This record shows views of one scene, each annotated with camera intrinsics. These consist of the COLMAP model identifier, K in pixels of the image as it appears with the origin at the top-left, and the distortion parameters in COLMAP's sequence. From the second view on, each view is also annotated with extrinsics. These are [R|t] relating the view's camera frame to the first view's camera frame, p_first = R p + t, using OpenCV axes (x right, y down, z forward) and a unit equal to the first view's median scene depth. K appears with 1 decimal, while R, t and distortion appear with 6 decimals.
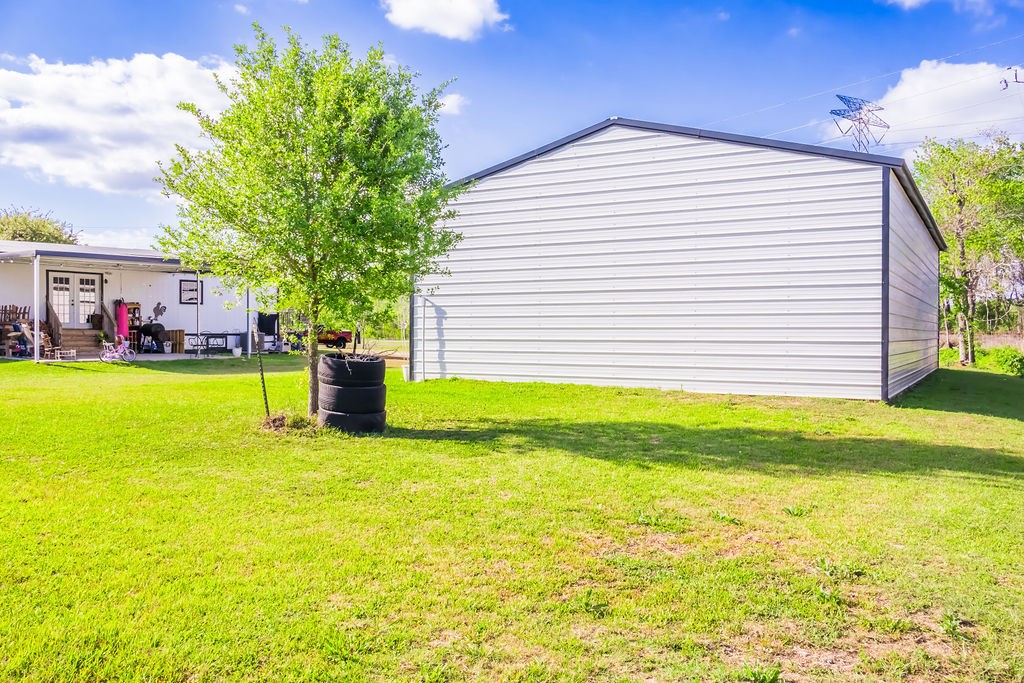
lens RADIAL K [[845.5, 0, 518.3], [0, 845.5, 337.1], [0, 0, 1]] dist [0.018920, -0.021548]
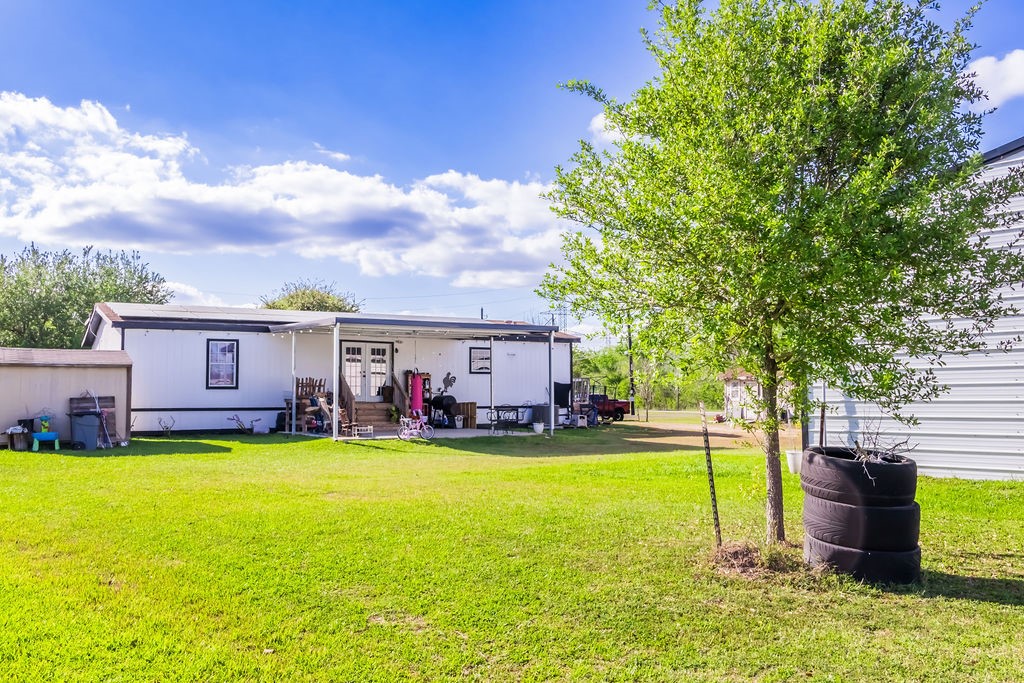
lens RADIAL K [[845.5, 0, 507.9], [0, 845.5, 342.7], [0, 0, 1]] dist [0.018920, -0.021548]
pose [[0.962380, -0.024786, -0.270574, -0.118876], [0.005154, 0.997317, -0.073027, -0.006163], [0.271658, 0.068885, 0.959925, 0.143829]]
